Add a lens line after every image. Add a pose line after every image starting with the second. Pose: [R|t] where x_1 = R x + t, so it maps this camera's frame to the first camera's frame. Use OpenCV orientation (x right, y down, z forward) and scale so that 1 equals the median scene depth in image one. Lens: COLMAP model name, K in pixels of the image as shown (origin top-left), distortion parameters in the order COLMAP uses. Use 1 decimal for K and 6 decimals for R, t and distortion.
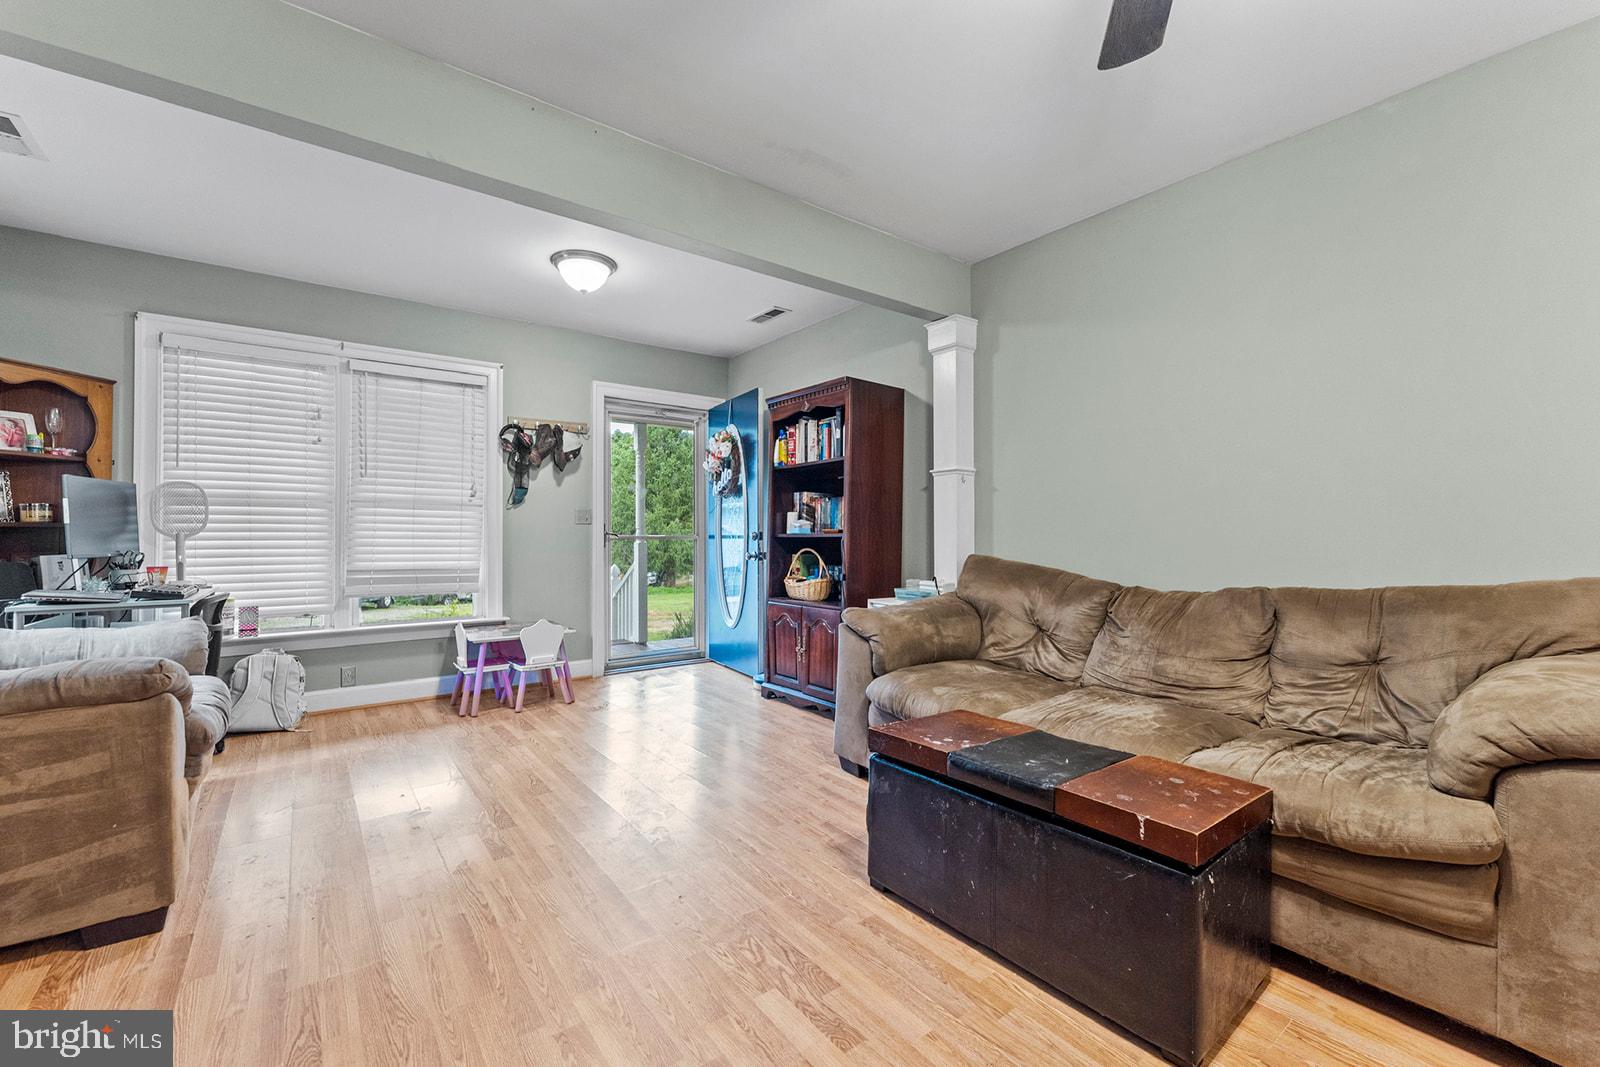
lens RADIAL K [[649.8, 0, 800.0], [0, 649.8, 533.5], [0, 0, 1]] dist [-0.000358, -0.000482]
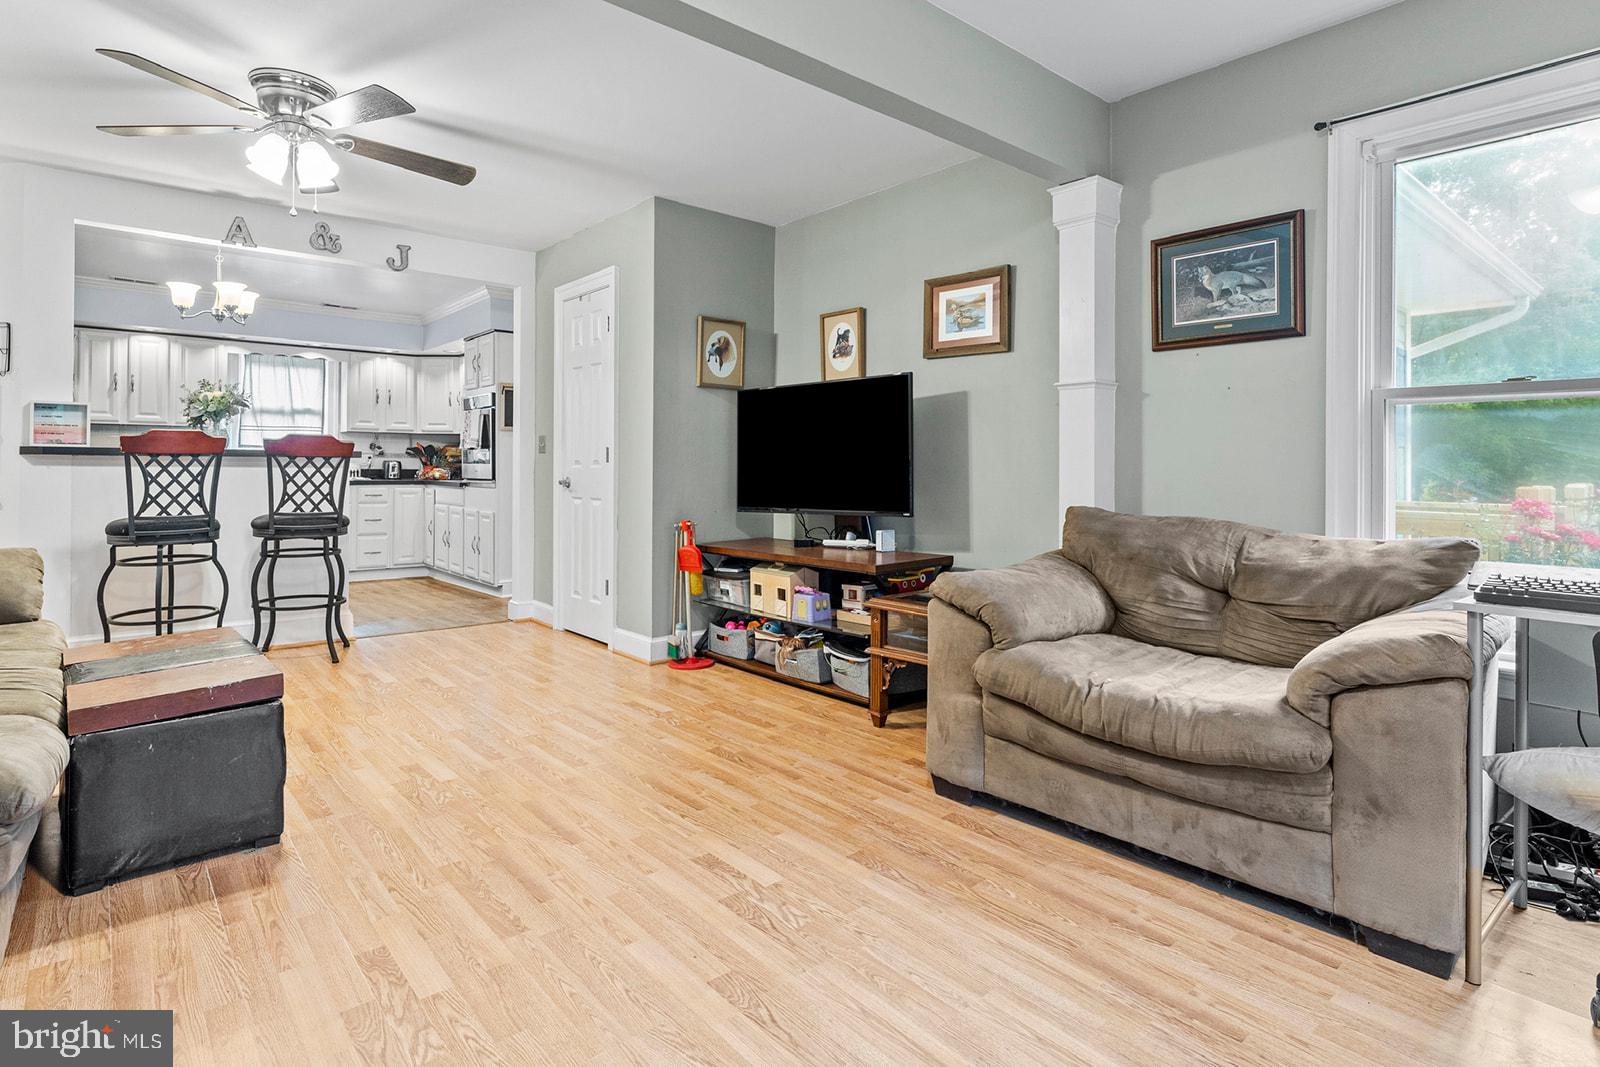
lens RADIAL K [[829.9, 0, 798.3], [0, 829.9, 471.0], [0, 0, 1]] dist [0.000961, 0.000498]
pose [[-0.999141, -0.003579, -0.041290, -0.272467], [-0.003666, 0.999991, 0.002015, 0.001333], [0.041283, 0.002165, -0.999145, 1.055056]]
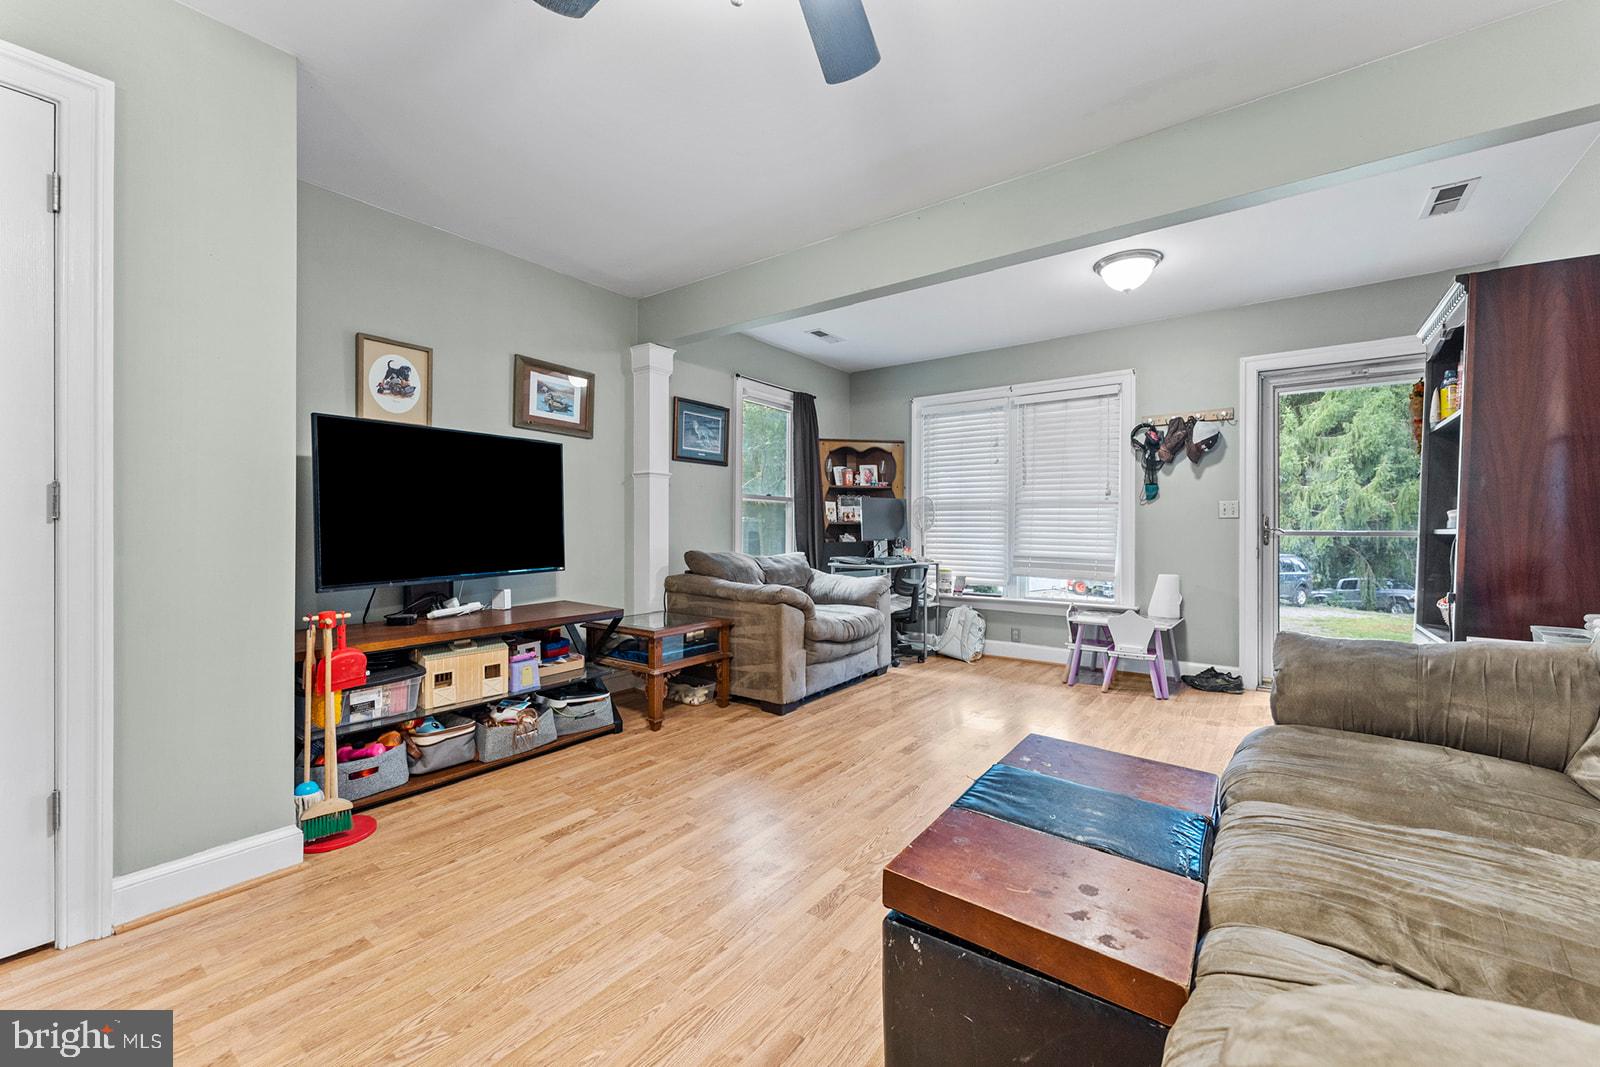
lens RADIAL K [[649.8, 0, 800.0], [0, 649.8, 533.5], [0, 0, 1]] dist [-0.000358, -0.000482]
pose [[0.266834, 0.009855, -0.963692, 0.444195], [-0.001234, 0.999950, 0.009884, -0.001692], [0.963742, -0.001448, 0.266833, 0.202799]]
